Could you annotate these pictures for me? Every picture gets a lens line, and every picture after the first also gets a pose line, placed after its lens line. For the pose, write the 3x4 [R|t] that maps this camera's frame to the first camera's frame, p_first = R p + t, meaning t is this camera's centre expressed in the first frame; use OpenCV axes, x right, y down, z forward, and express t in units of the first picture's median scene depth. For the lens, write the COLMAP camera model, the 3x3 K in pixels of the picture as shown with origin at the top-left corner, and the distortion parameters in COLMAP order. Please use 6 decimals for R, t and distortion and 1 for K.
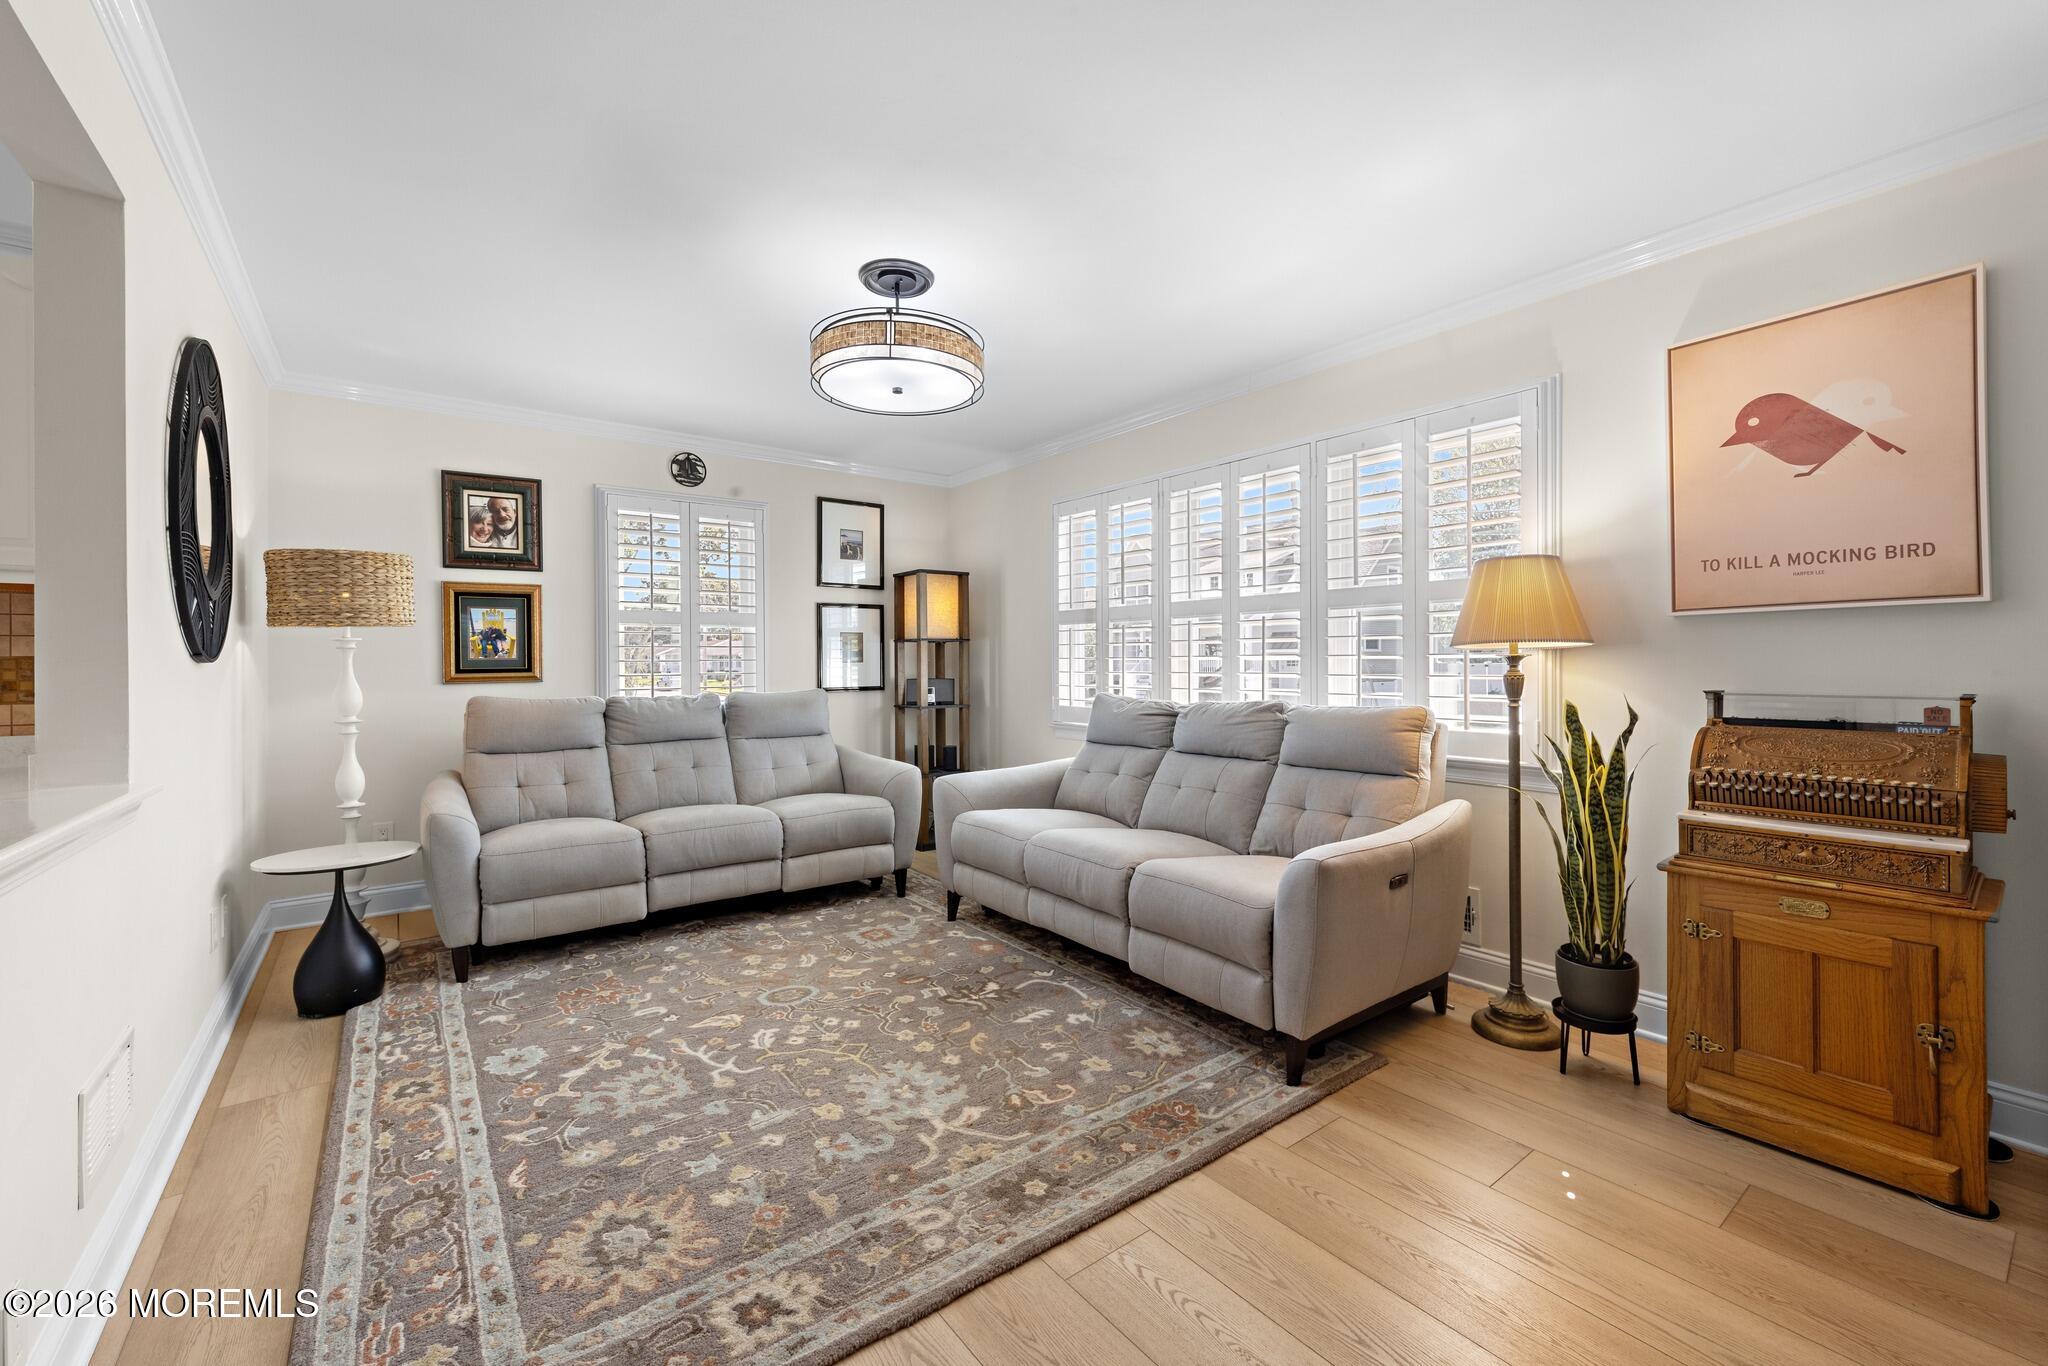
lens RADIAL K [[837.7, 0, 1027.2], [0, 837.7, 660.4], [0, 0, 1]] dist [0.002355, -0.000847]
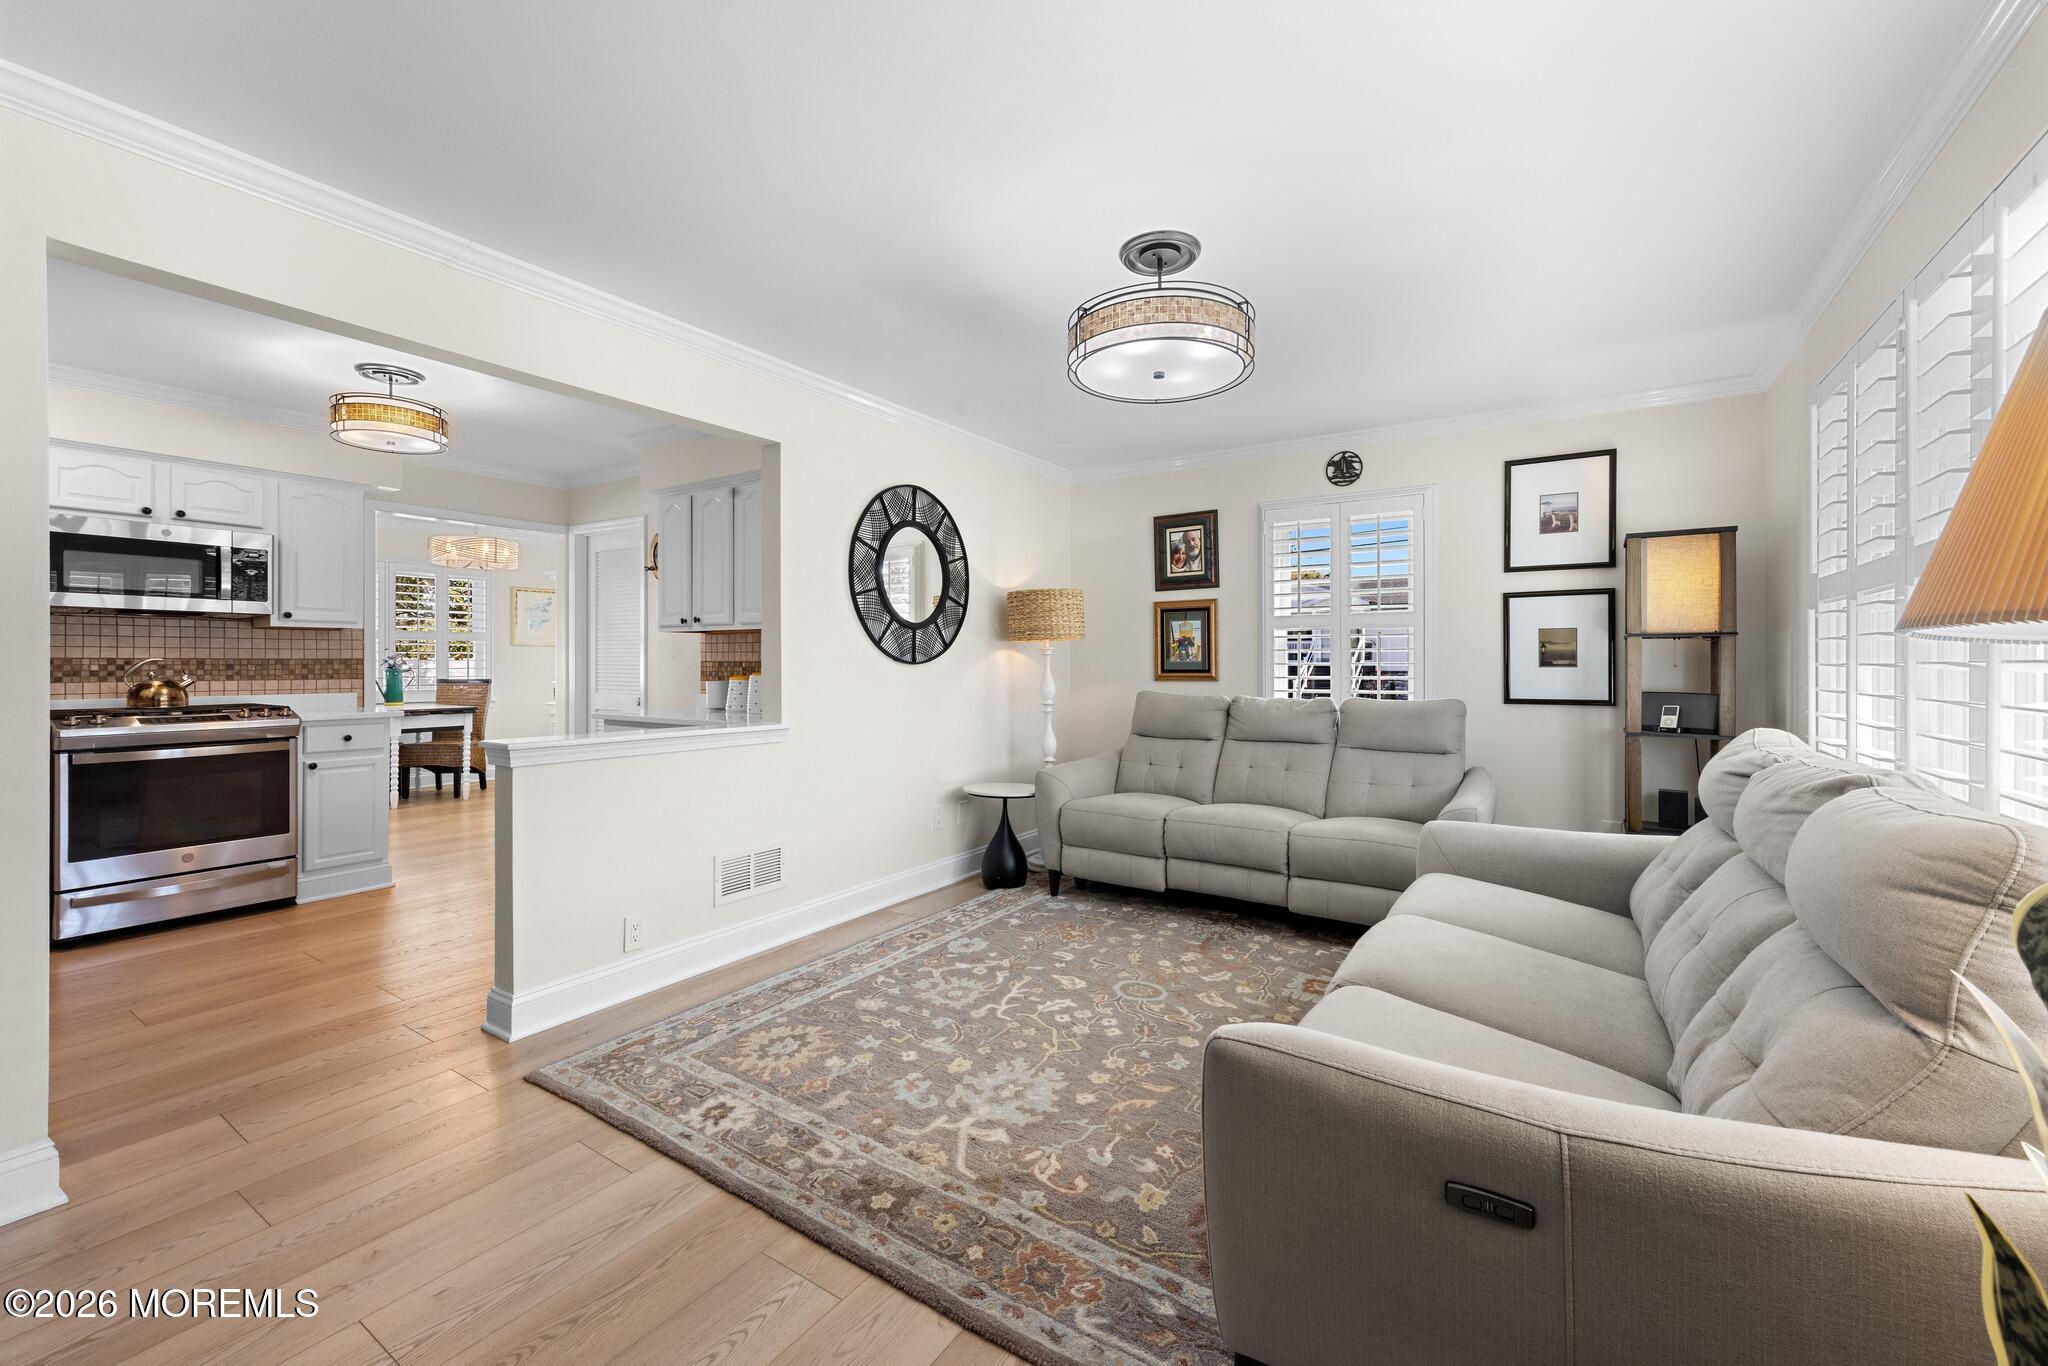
lens RADIAL K [[826.5, 0, 1022.3], [0, 826.5, 663.1], [0, 0, 1]] dist [0.004513, 0.000091]
pose [[0.326962, 0.006018, -0.945018, 0.687368], [-0.001716, 0.999982, 0.005775, -0.009558], [0.945036, -0.000267, 0.326966, 0.582173]]
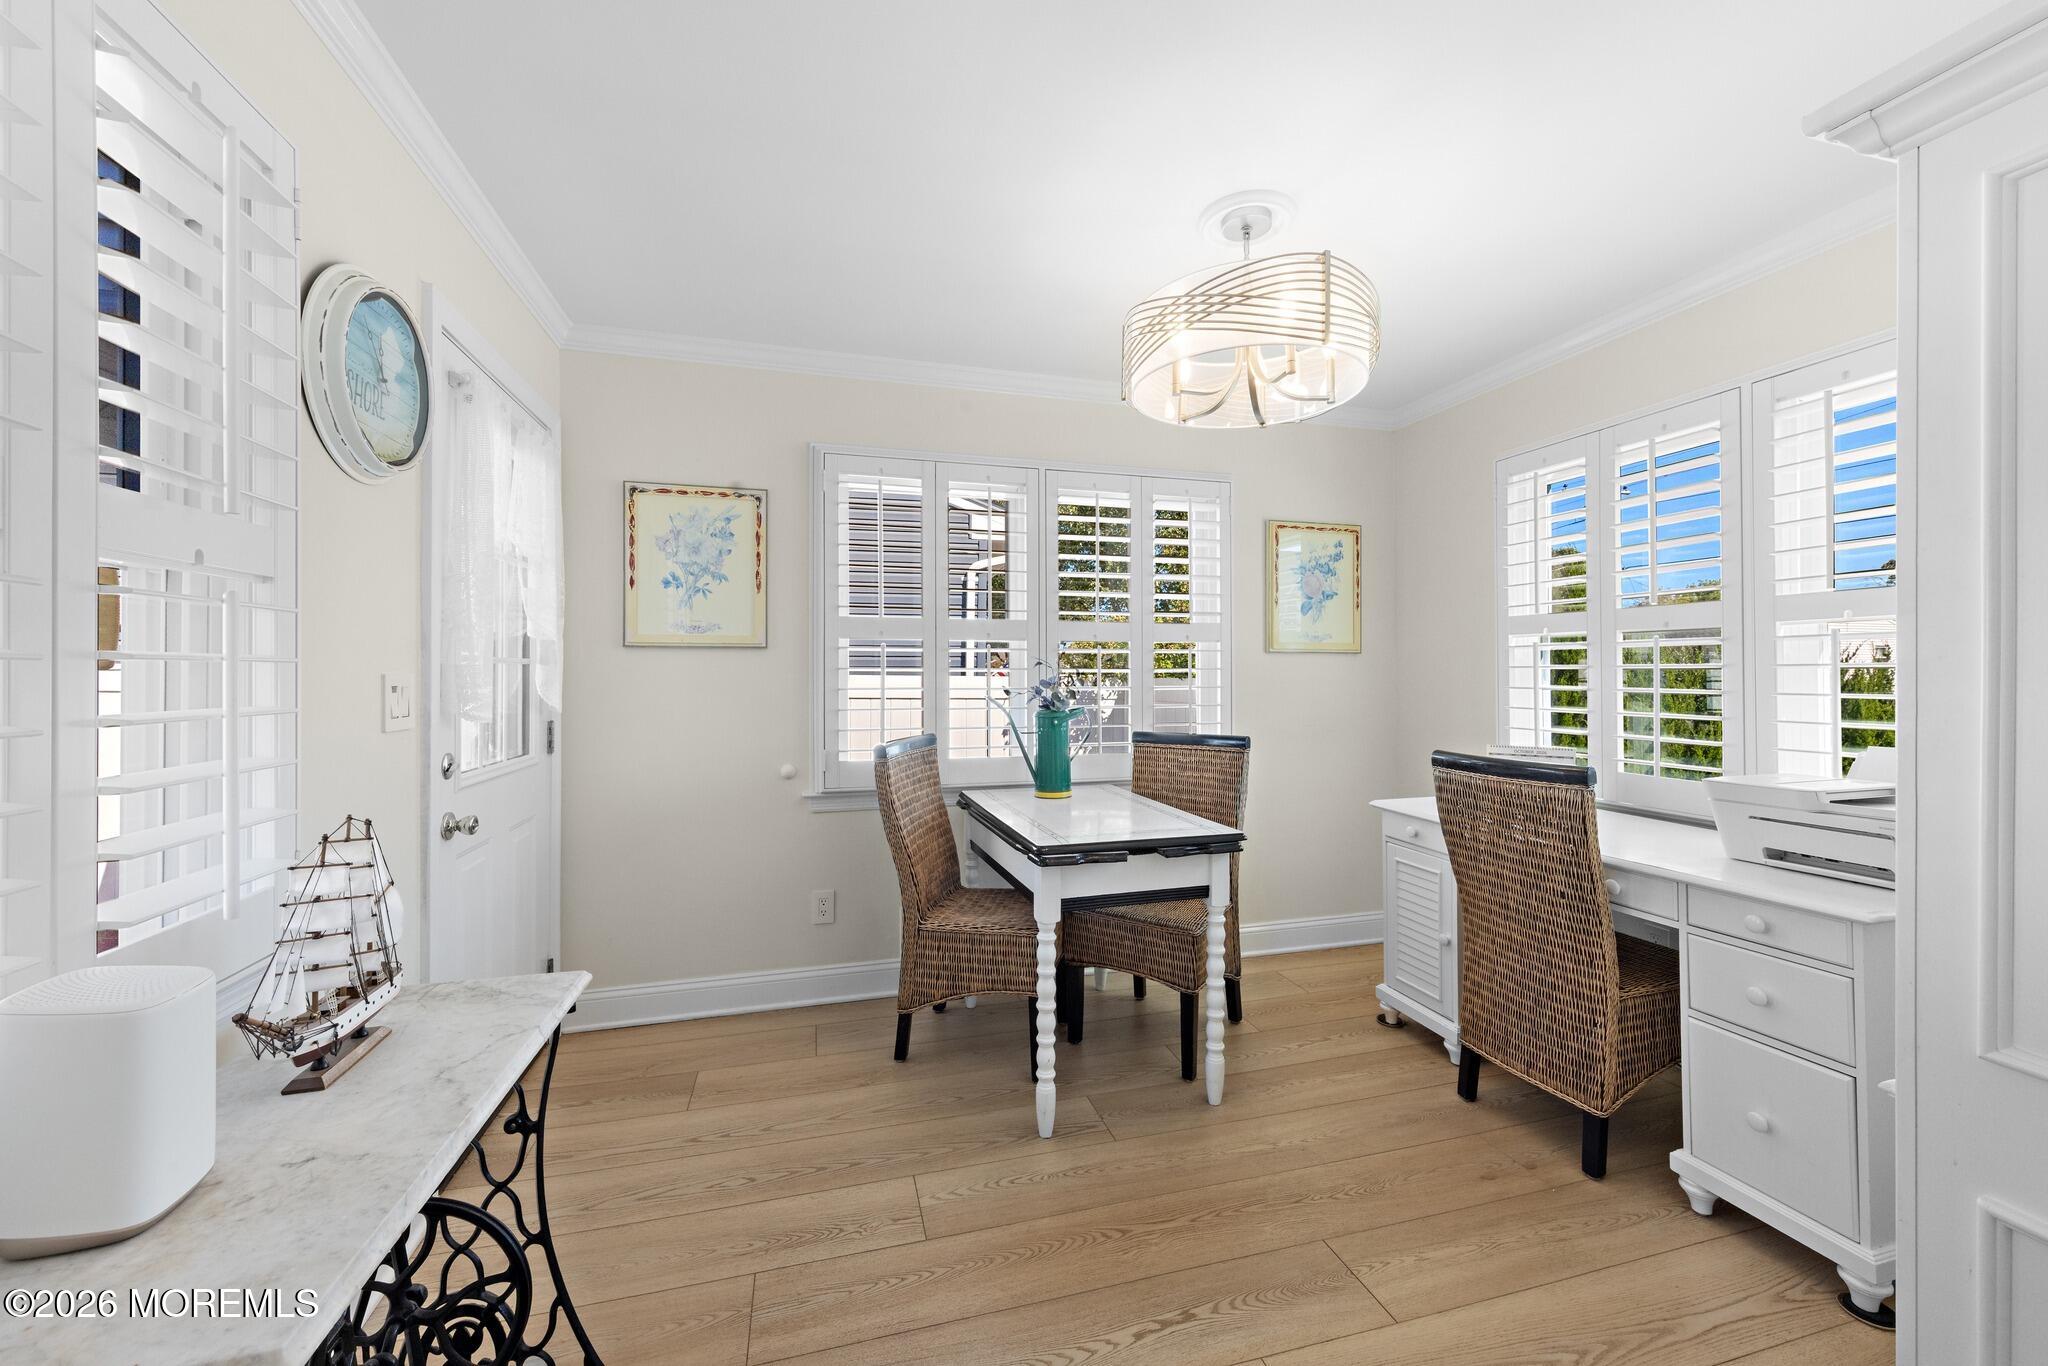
lens RADIAL K [[783.6, 0, 1026.0], [0, 783.6, 678.1], [0, 0, 1]] dist [0.003357, 0.000345]
pose [[-0.365143, 0.000851, -0.930951, -1.650306], [0.005136, 0.999986, -0.001100, -0.014483], [0.930937, -0.005183, -0.365142, -0.152089]]
